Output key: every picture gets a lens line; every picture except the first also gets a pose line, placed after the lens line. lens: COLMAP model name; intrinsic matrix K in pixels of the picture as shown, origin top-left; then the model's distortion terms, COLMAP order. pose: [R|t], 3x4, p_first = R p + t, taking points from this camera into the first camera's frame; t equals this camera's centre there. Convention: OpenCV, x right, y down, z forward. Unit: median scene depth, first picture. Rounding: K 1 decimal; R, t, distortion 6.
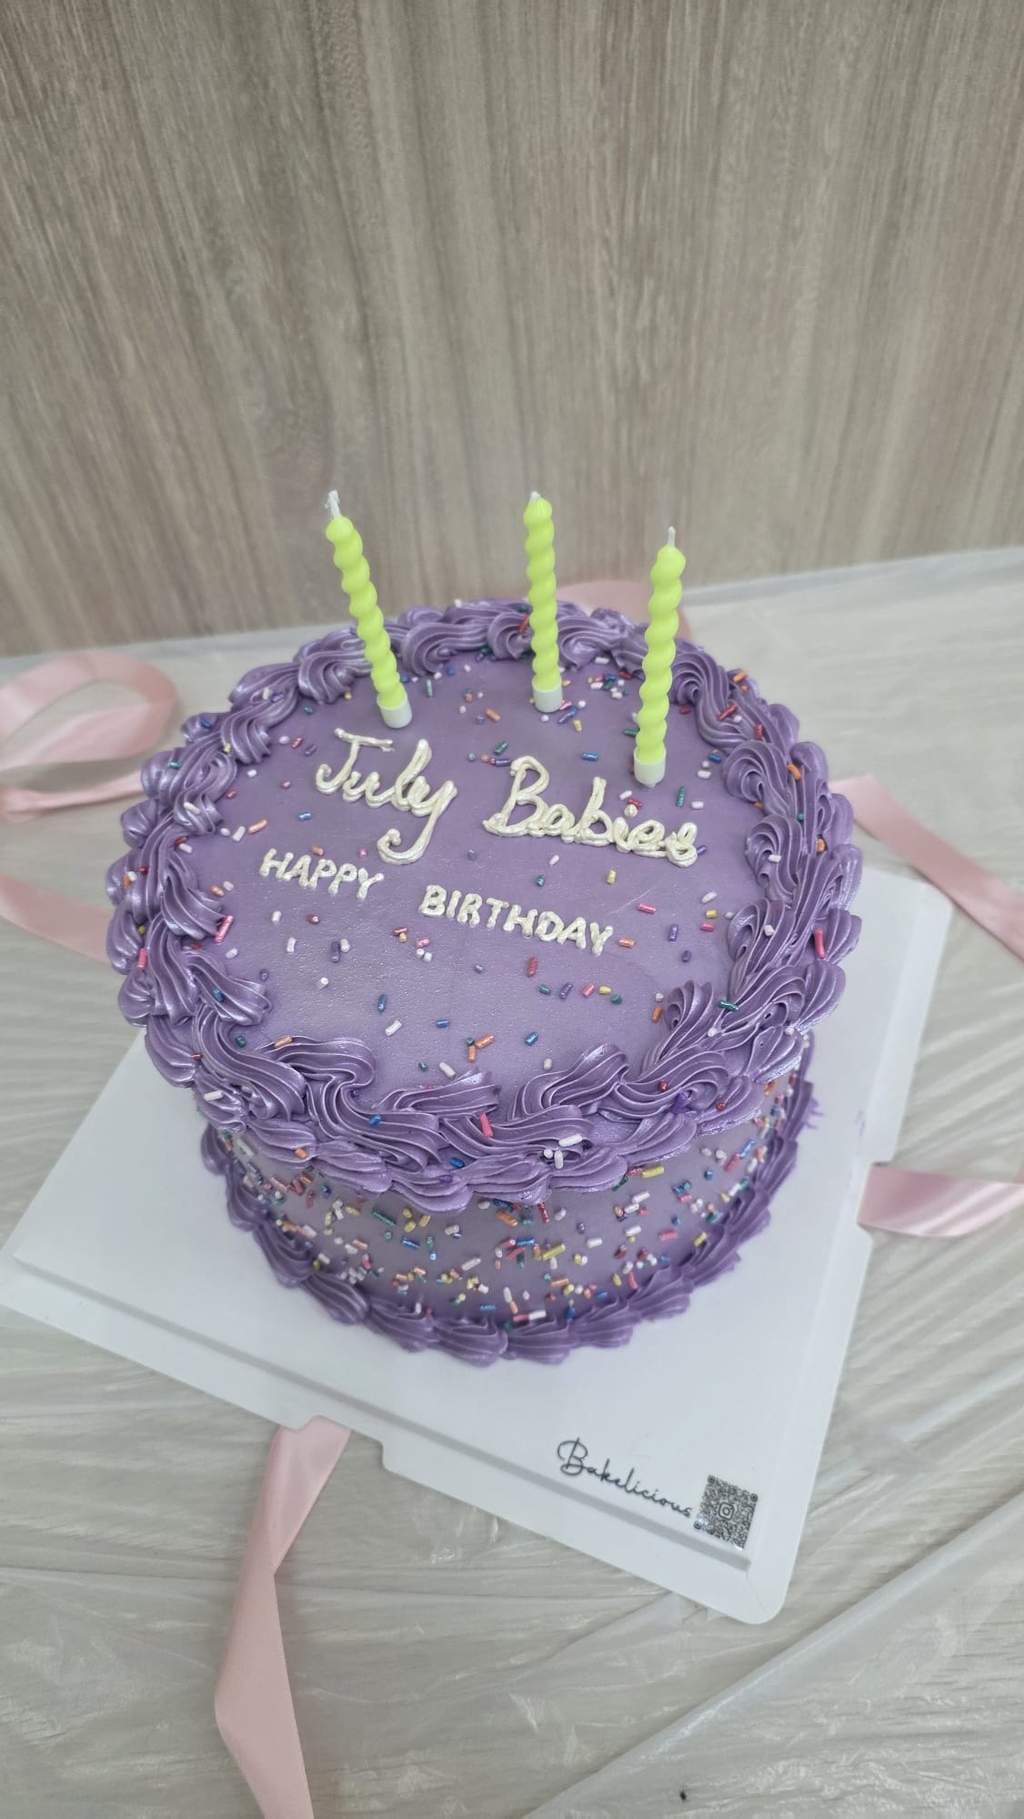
lens RADIAL K [[1371.2, 0, 512.0], [0, 1371.2, 909.5], [0, 0, 1]] dist [-0.005509, 0.015403]
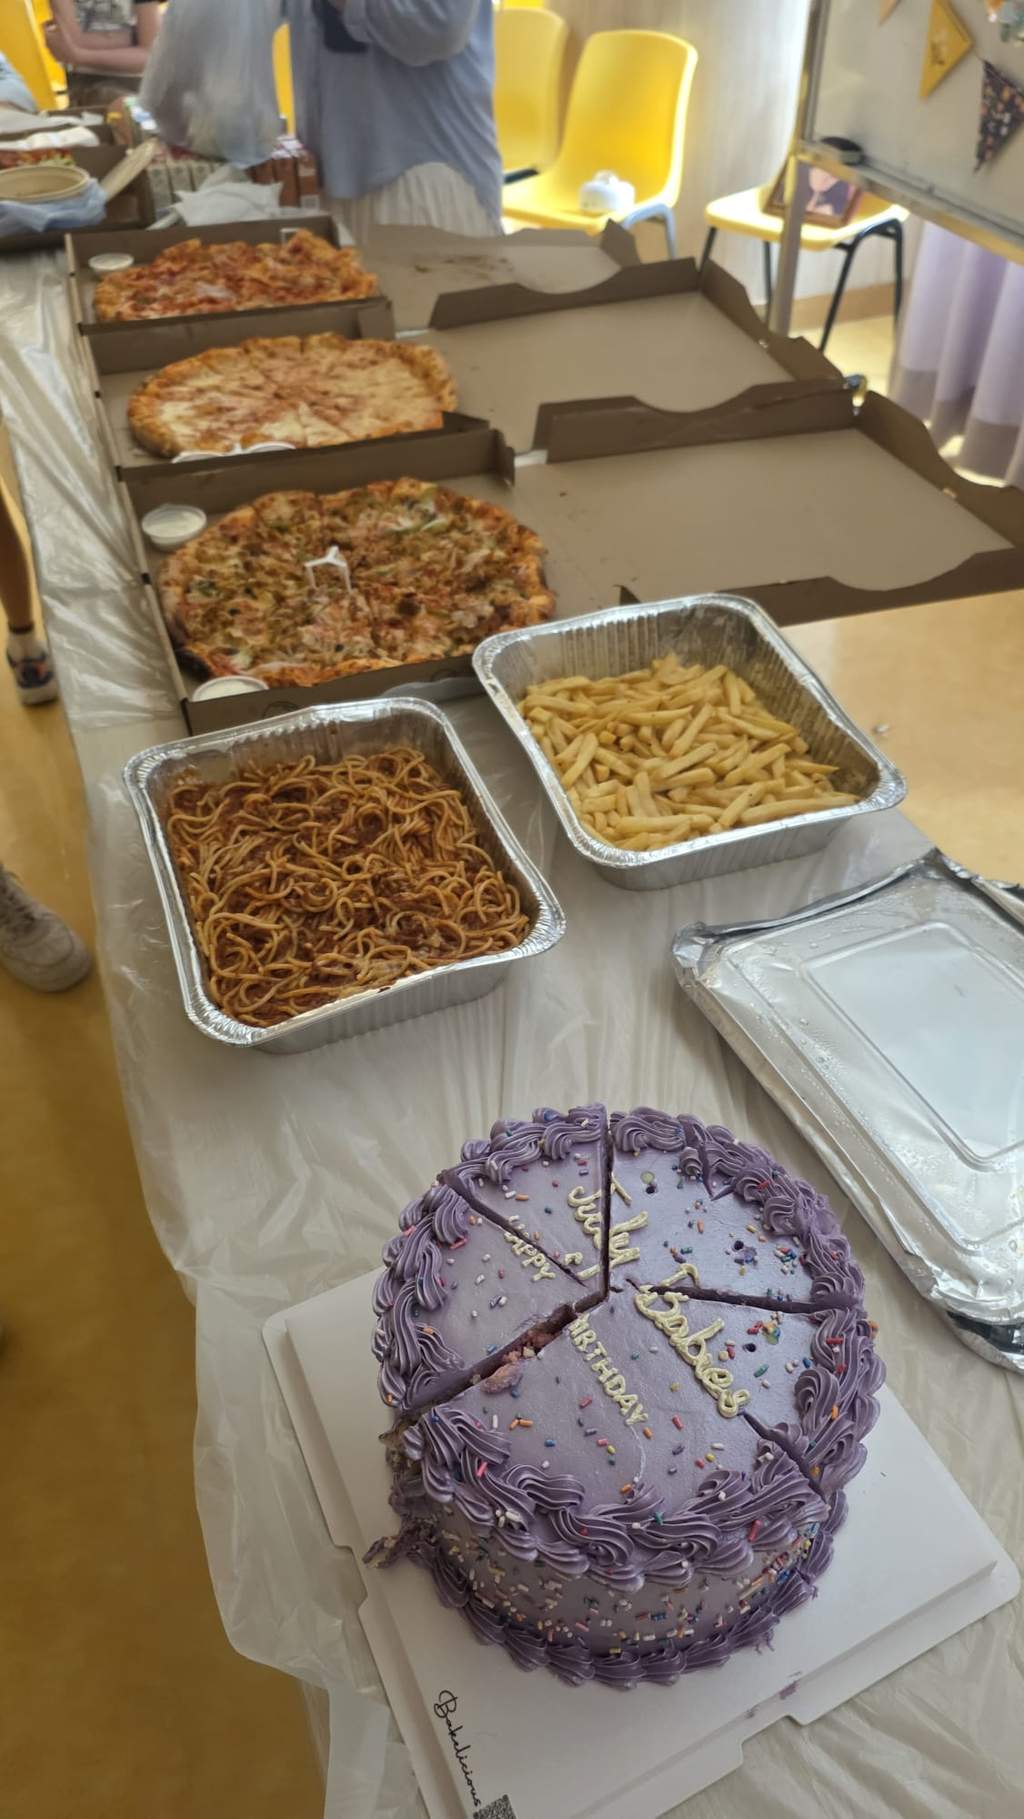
lens RADIAL K [[1371.2, 0, 512.0], [0, 1371.2, 909.5], [0, 0, 1]] dist [-0.005509, 0.015403]
pose [[0.726110, 0.510859, -0.460204, 0.341184], [-0.560686, 0.827340, 0.033755, -0.372952], [0.397990, 0.233520, 0.887171, -0.416626]]
